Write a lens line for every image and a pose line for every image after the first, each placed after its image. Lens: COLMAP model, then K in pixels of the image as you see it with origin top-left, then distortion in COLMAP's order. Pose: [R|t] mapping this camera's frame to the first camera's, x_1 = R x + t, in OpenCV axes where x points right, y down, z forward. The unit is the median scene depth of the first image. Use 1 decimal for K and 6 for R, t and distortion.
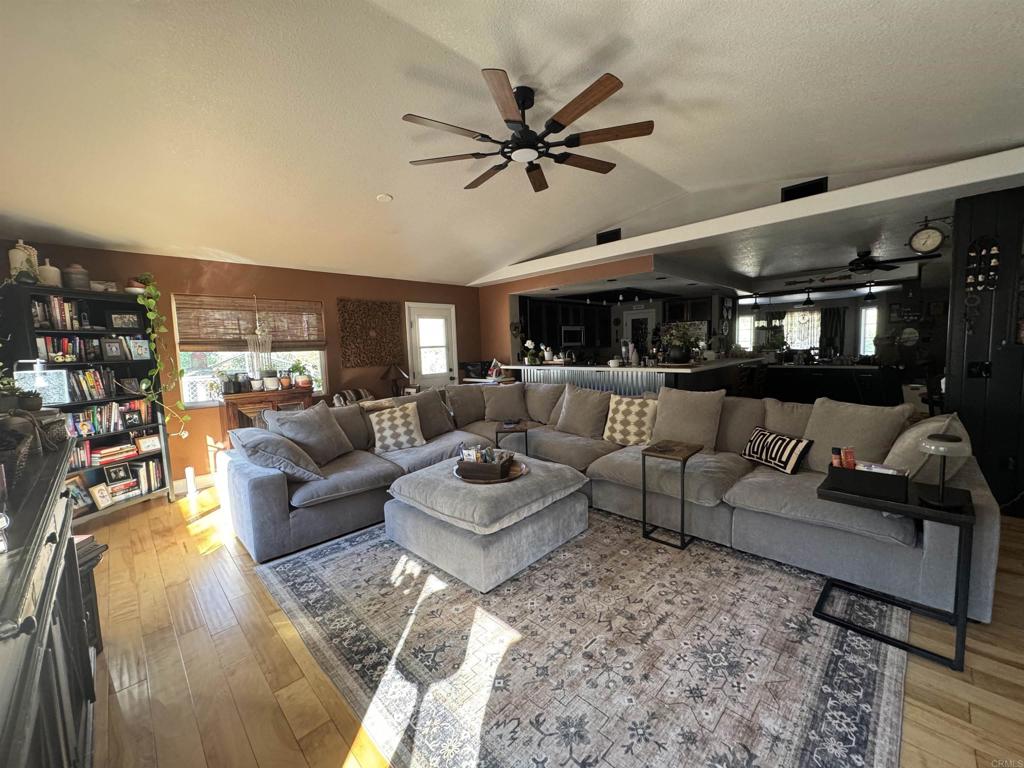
lens RADIAL K [[410.2, 0, 512.6], [0, 410.2, 384.2], [0, 0, 1]] dist [-0.001026, 0.000529]
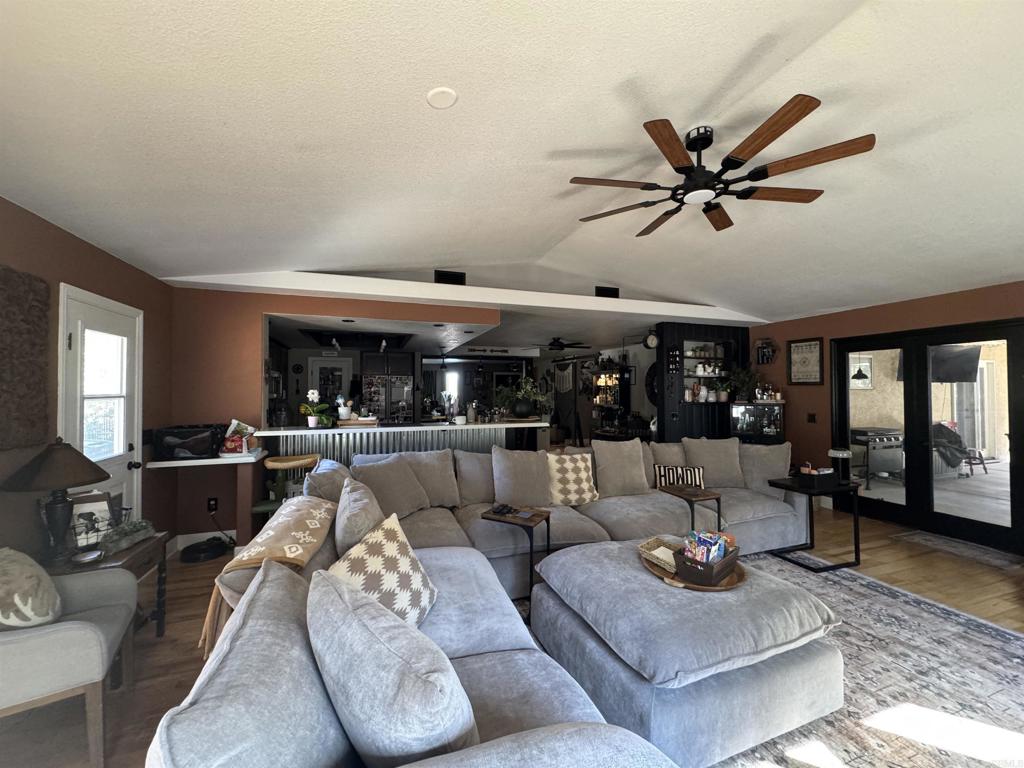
lens RADIAL K [[410.2, 0, 514.0], [0, 410.2, 380.5], [0, 0, 1]] dist [-0.001026, 0.000529]
pose [[0.426063, 0.054862, 0.903029, -0.824577], [0.073086, 0.992810, -0.094799, -0.072611], [-0.901737, 0.106389, 0.418990, 0.875712]]
